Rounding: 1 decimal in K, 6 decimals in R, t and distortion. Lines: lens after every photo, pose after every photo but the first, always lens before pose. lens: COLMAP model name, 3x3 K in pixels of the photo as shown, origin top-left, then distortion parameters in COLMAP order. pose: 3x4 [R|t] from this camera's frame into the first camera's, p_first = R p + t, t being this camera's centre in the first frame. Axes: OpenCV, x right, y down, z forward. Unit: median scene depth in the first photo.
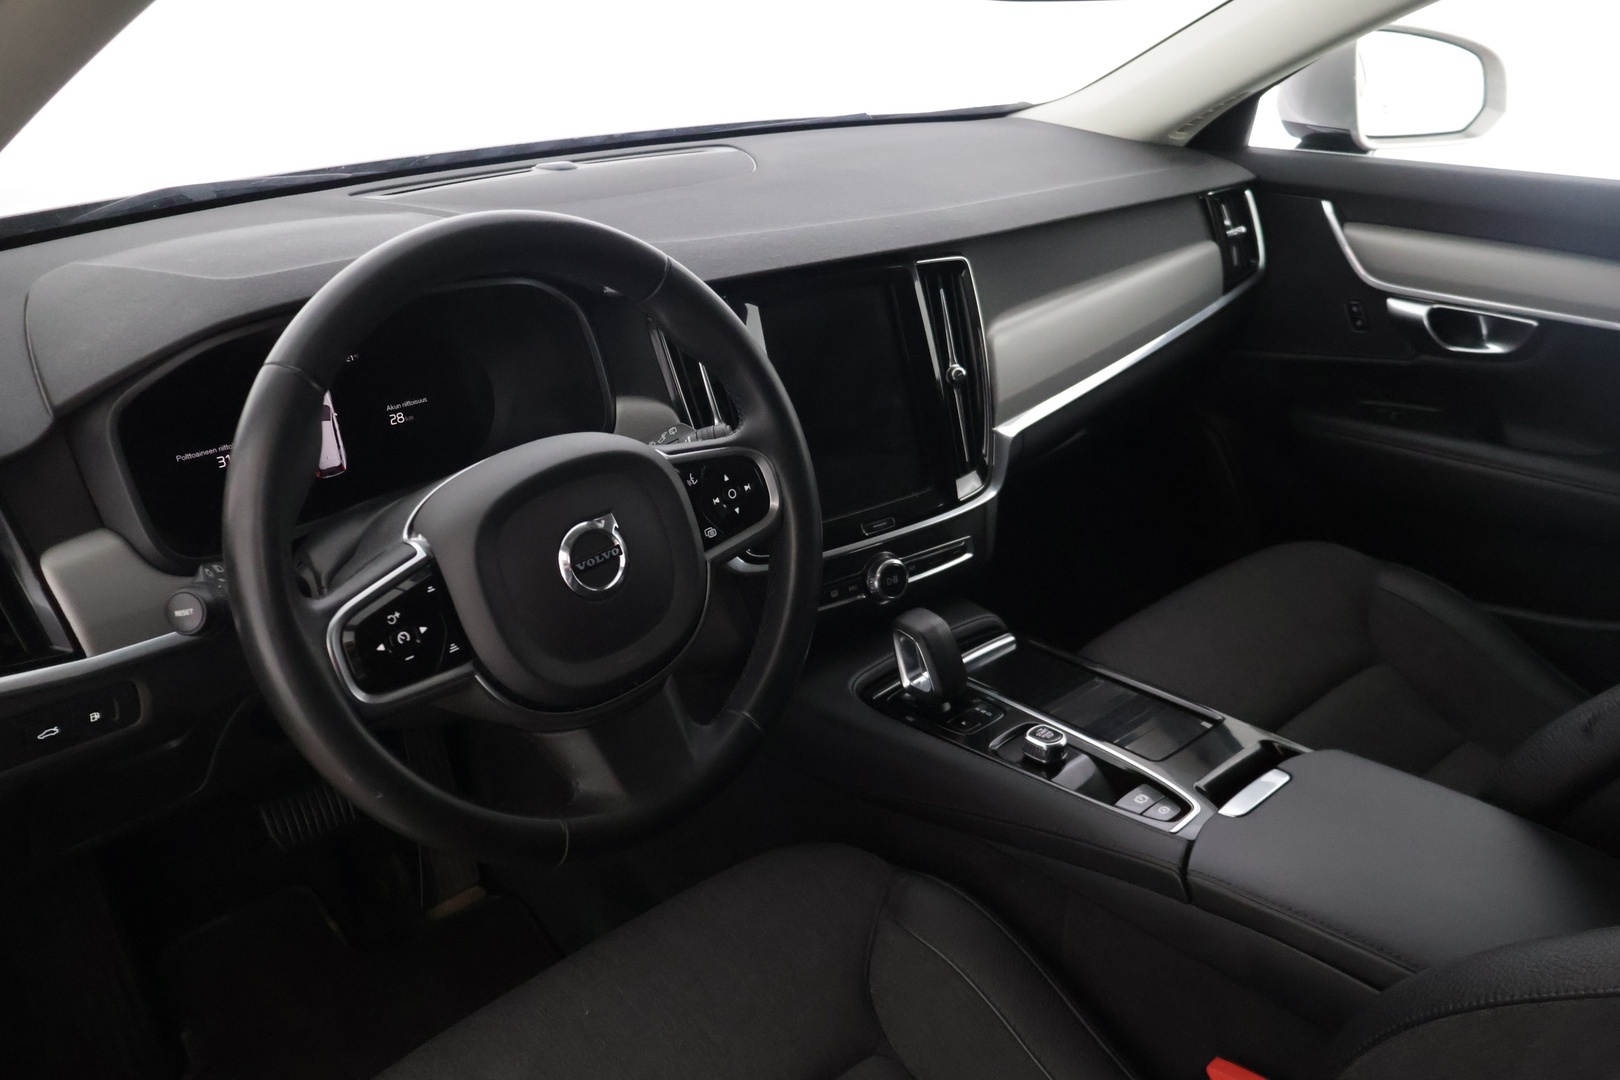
lens RADIAL K [[1340.8, 0, 808.7], [0, 1340.8, 538.3], [0, 0, 1]] dist [-0.004349, -0.002058]
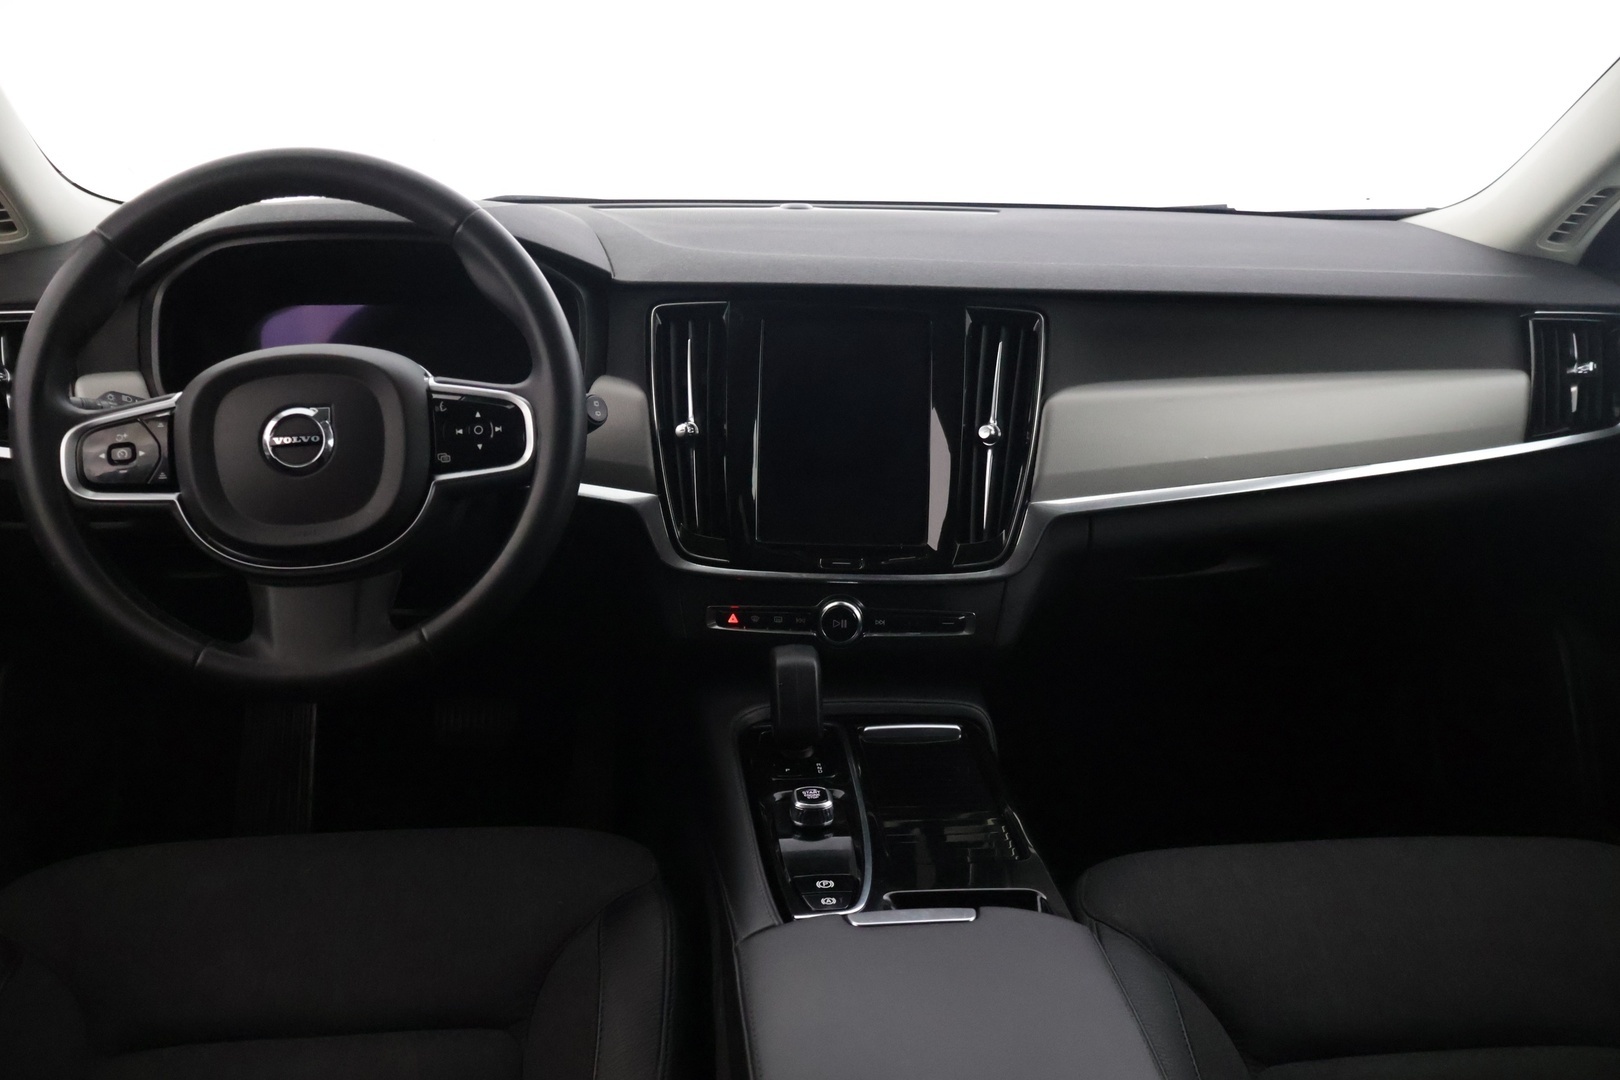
lens RADIAL K [[1340.8, 0, 802.8], [0, 1340.8, 541.5], [0, 0, 1]] dist [-0.004349, -0.002058]
pose [[0.789863, 0.208086, -0.576902, 0.563734], [-0.271700, 0.962058, -0.024987, 0.006419], [0.549813, 0.176480, 0.816431, 0.200781]]
